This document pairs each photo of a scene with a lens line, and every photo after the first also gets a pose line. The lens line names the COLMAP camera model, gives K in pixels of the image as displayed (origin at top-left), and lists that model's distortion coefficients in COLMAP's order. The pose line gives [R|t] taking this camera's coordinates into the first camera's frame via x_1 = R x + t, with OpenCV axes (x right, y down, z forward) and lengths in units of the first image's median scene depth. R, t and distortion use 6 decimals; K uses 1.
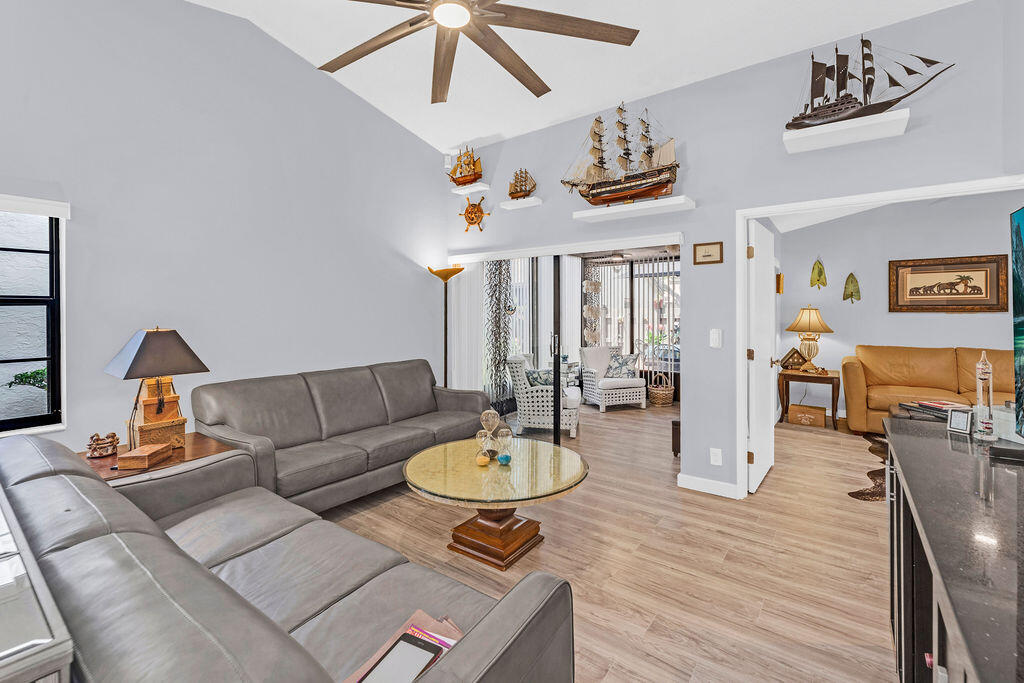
lens RADIAL K [[450.7, 0, 522.0], [0, 450.7, 313.6], [0, 0, 1]] dist [-0.005751, 0.001139]
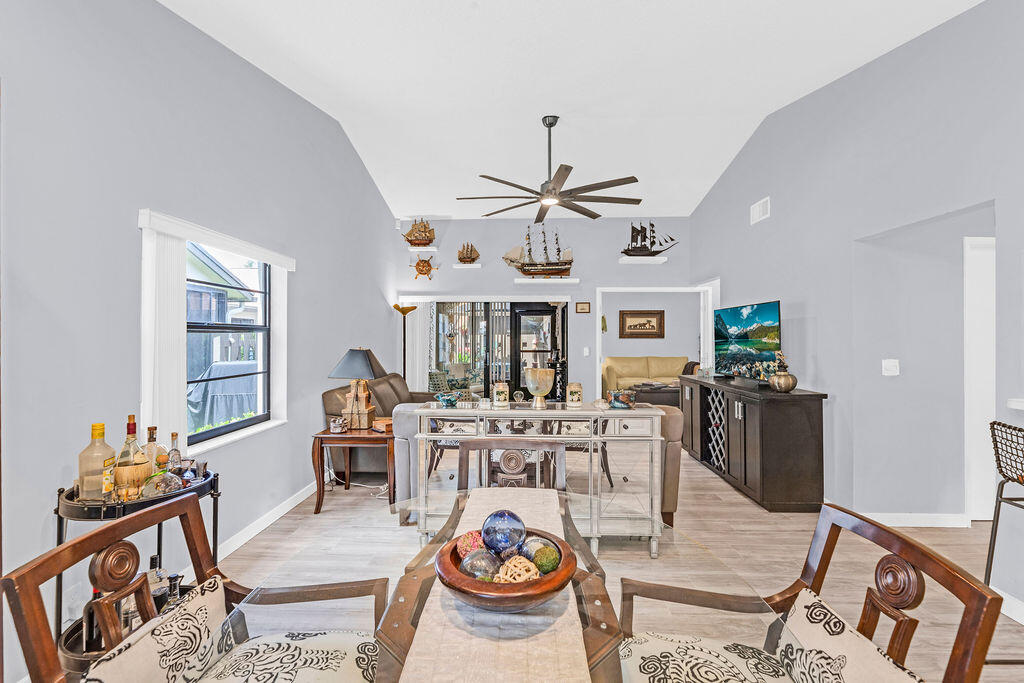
lens RADIAL K [[450.7, 0, 520.0], [0, 450.7, 341.1], [0, 0, 1]] dist [-0.005751, 0.001139]
pose [[0.811717, -0.002436, 0.584047, -0.740625], [0.000480, 0.999994, 0.003504, 0.002094], [-0.584051, -0.002564, 0.811713, -0.327790]]
